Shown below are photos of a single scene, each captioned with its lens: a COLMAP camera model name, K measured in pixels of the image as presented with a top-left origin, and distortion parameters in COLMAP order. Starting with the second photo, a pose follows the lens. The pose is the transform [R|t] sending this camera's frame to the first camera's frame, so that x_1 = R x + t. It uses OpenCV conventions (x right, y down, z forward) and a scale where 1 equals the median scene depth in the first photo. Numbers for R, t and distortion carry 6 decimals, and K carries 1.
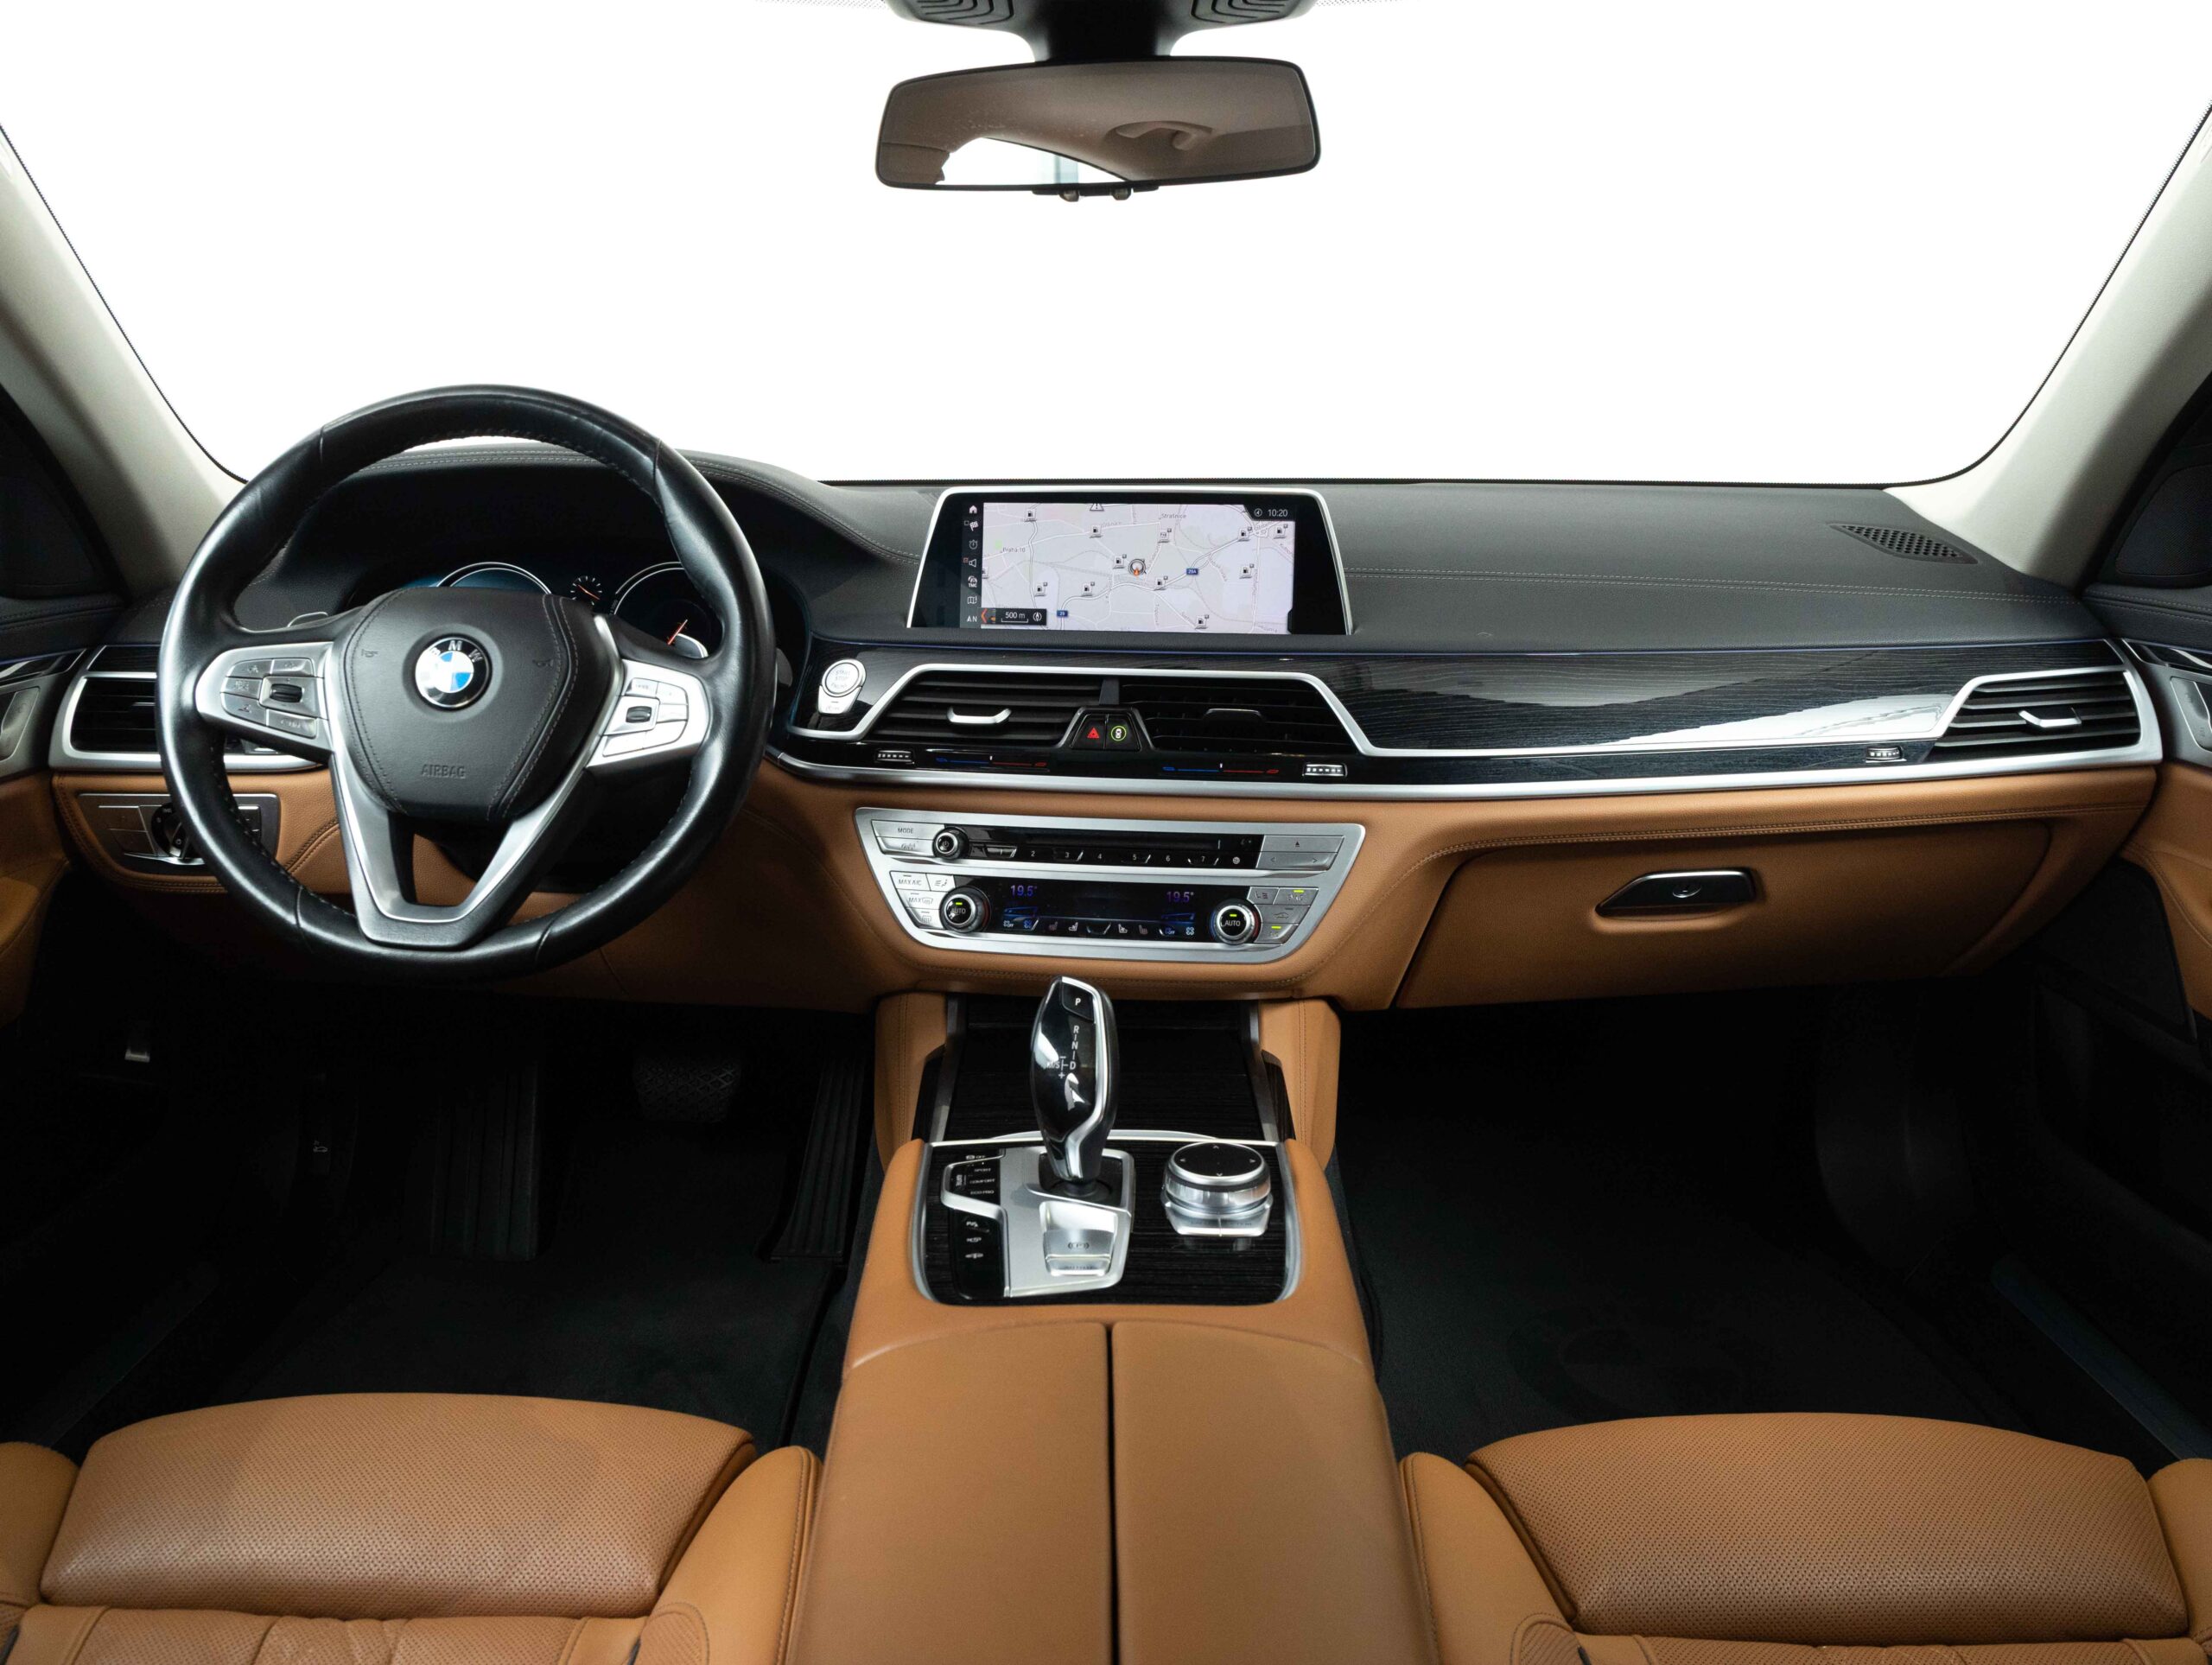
lens RADIAL K [[1699.2, 0, 1106.0], [0, 1699.2, 832.5], [0, 0, 1]] dist [0.006623, -0.045907]
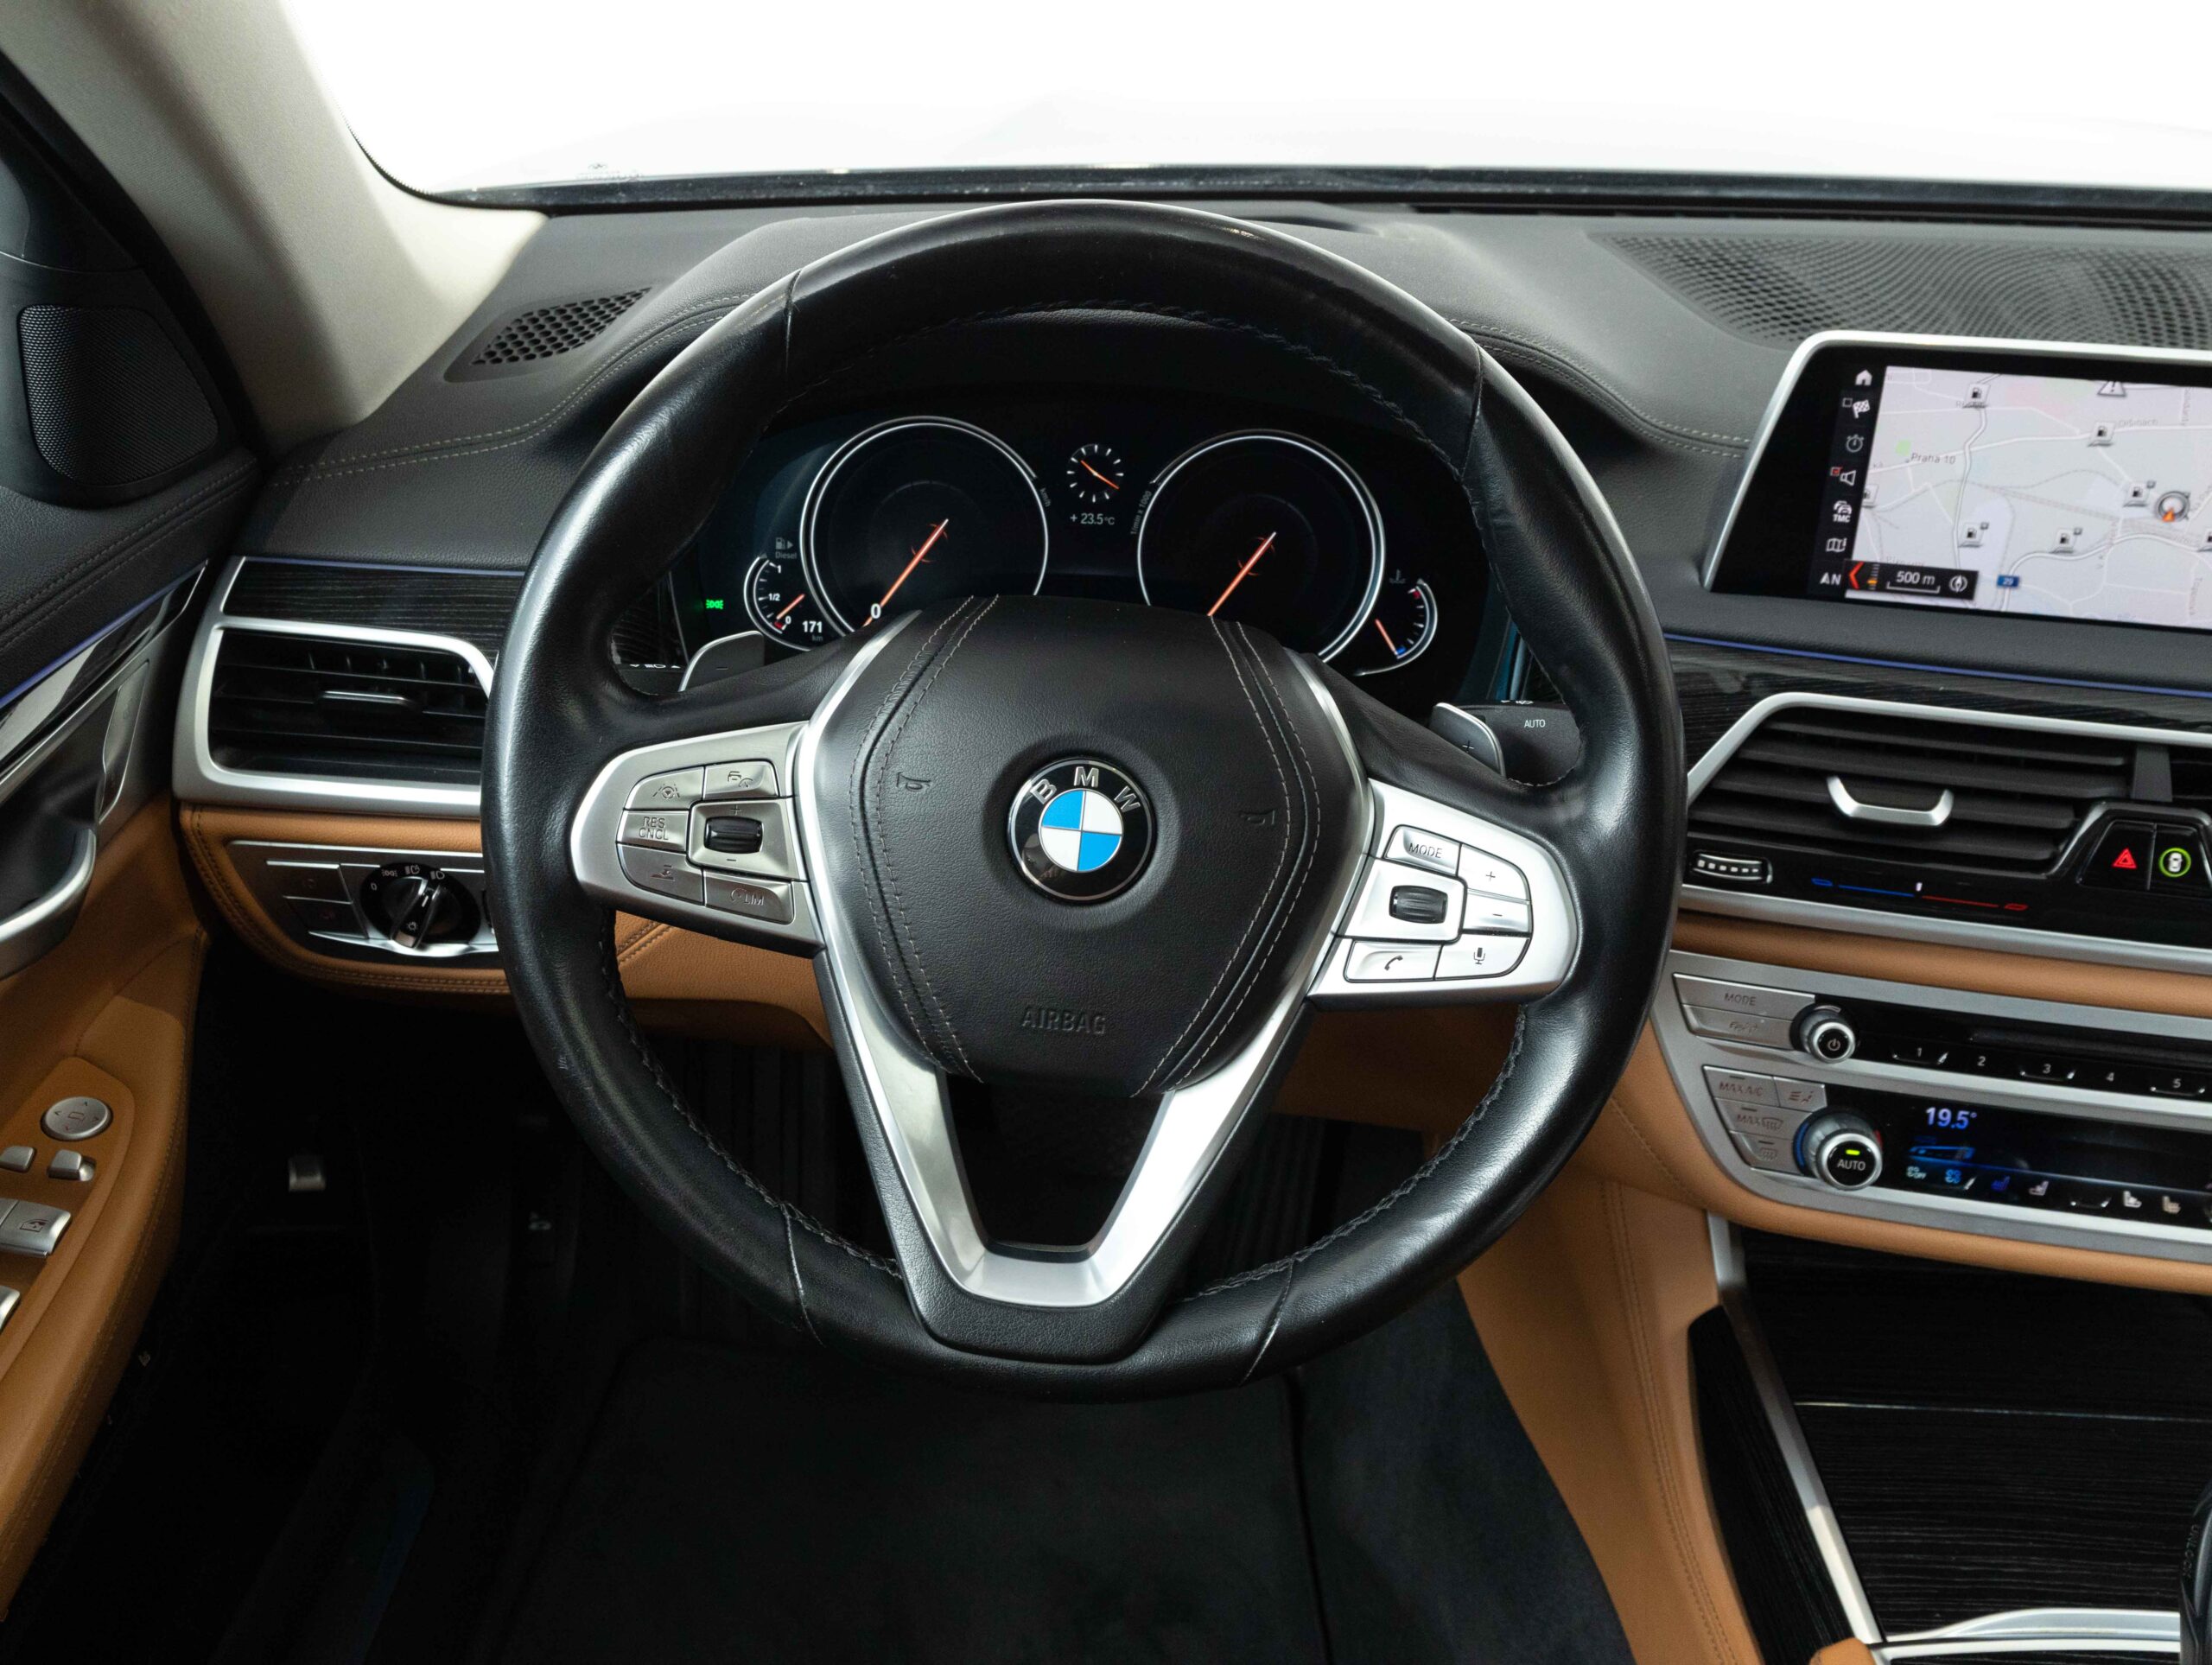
lens RADIAL K [[2065.8, 0, 1106.0], [0, 2065.8, 832.5], [0, 0, 1]] dist [0.013251, 0.026598]
pose [[0.999295, 0.037535, 0.000894, -0.315809], [-0.036594, 0.968338, 0.246948, -0.206437], [0.008403, -0.246806, 0.969028, 0.334273]]
